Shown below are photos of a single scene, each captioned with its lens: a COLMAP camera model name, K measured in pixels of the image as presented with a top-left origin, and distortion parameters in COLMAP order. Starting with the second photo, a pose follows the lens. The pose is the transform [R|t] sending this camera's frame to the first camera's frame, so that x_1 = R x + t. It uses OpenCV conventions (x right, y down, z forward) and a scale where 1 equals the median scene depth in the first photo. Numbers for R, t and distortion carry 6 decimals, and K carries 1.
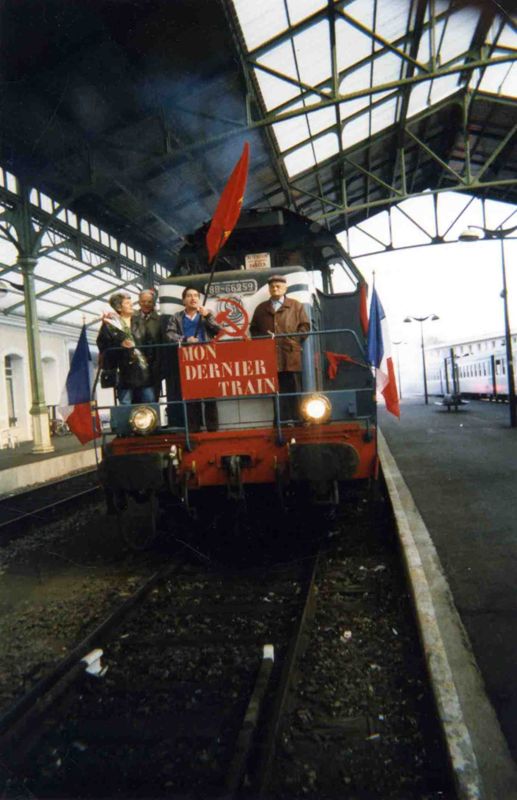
lens RADIAL K [[705.3, 0, 258.5], [0, 705.3, 400.0], [0, 0, 1]] dist [0.091778, 0.286426]
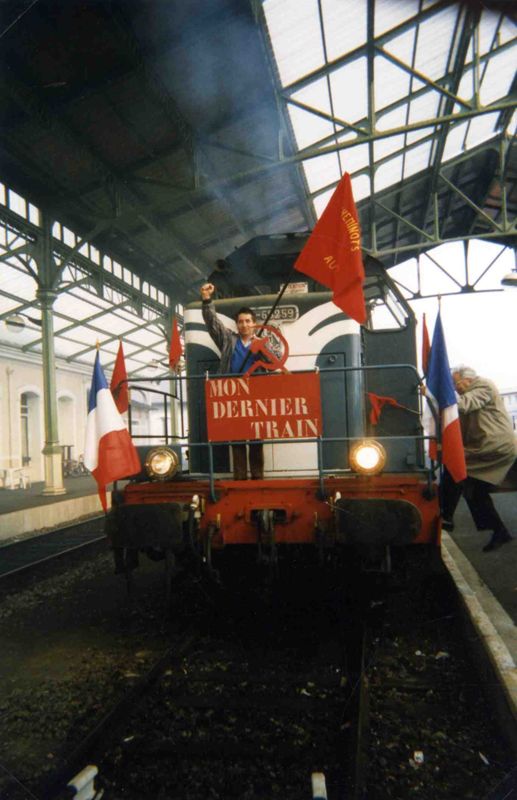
lens RADIAL K [[708.0, 0, 257.5], [0, 708.0, 424.6], [0, 0, 1]] dist [0.169290, 0.003349]
pose [[0.999164, 0.031353, -0.026226, -0.021706], [-0.032168, 0.998994, -0.031234, 0.003392], [0.025221, 0.032052, 0.999168, 0.119650]]
